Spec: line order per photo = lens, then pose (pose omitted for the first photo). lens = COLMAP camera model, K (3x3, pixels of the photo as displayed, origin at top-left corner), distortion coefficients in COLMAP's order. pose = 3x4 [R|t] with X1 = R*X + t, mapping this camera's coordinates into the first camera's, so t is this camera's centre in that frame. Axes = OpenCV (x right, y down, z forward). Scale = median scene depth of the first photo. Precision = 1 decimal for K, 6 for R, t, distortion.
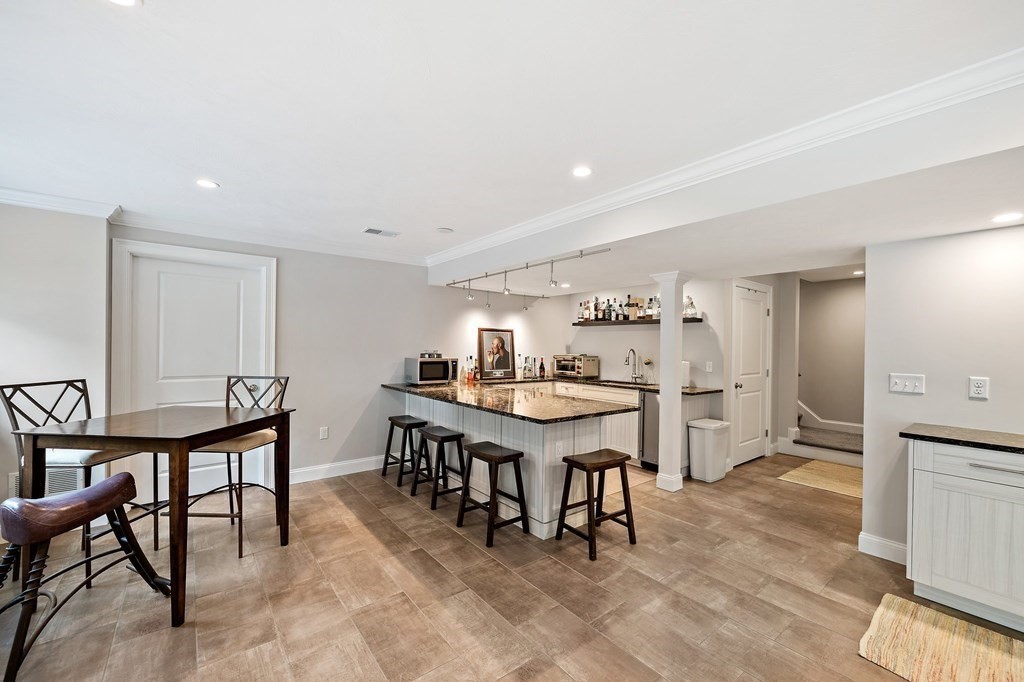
lens RADIAL K [[417.7, 0, 511.0], [0, 417.7, 346.8], [0, 0, 1]] dist [-0.001815, -0.000129]
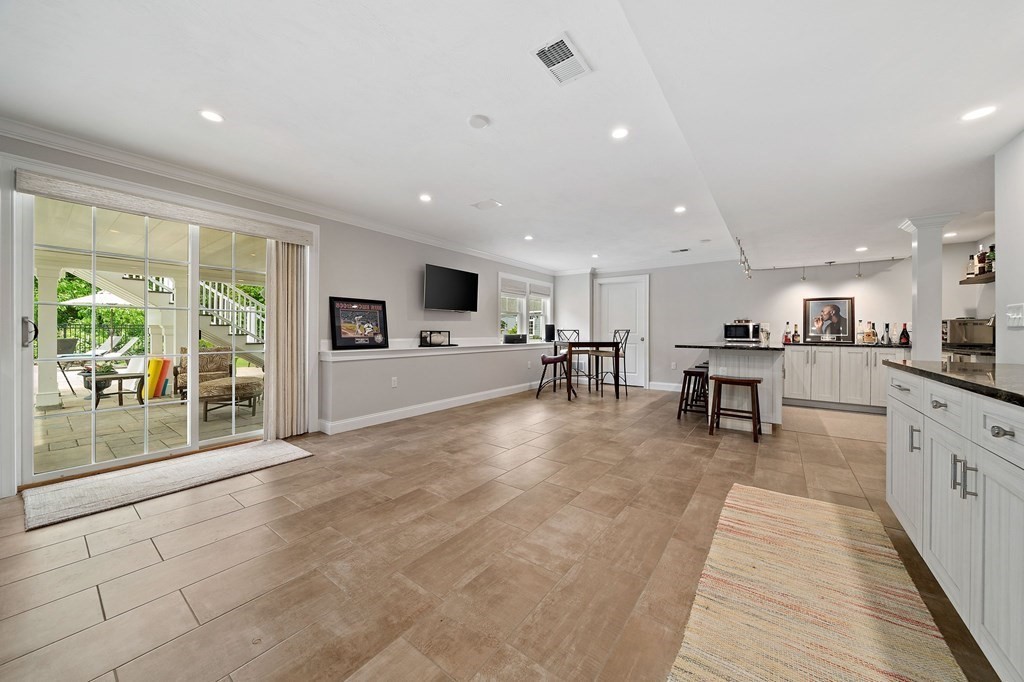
lens RADIAL K [[357.8, 0, 515.6], [0, 357.8, 333.9], [0, 0, 1]] dist [-0.000940, -0.000139]
pose [[0.264693, -0.006327, -0.964312, 0.670469], [-0.005492, 0.999952, -0.008068, 0.066154], [0.964317, 0.007432, 0.264645, -0.053069]]
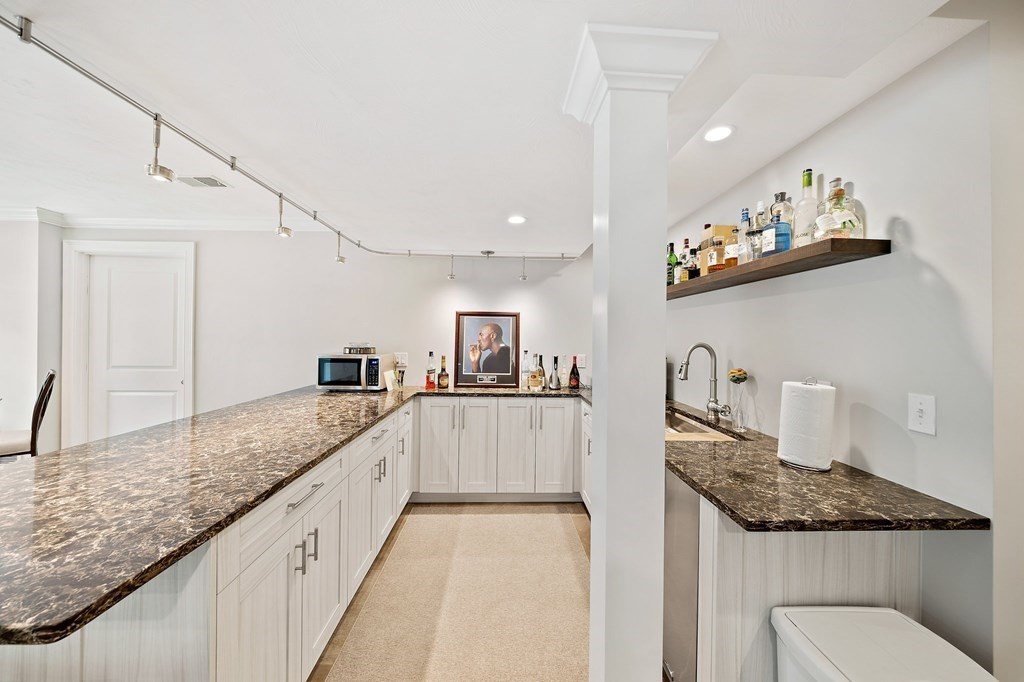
lens RADIAL K [[357.8, 0, 513.7], [0, 357.8, 335.9], [0, 0, 1]] dist [-0.000940, -0.000139]
pose [[0.799734, -0.004180, -0.600340, 0.349367], [-0.003404, 0.999928, -0.011497, 0.001828], [0.600345, 0.011238, 0.799662, 0.571910]]
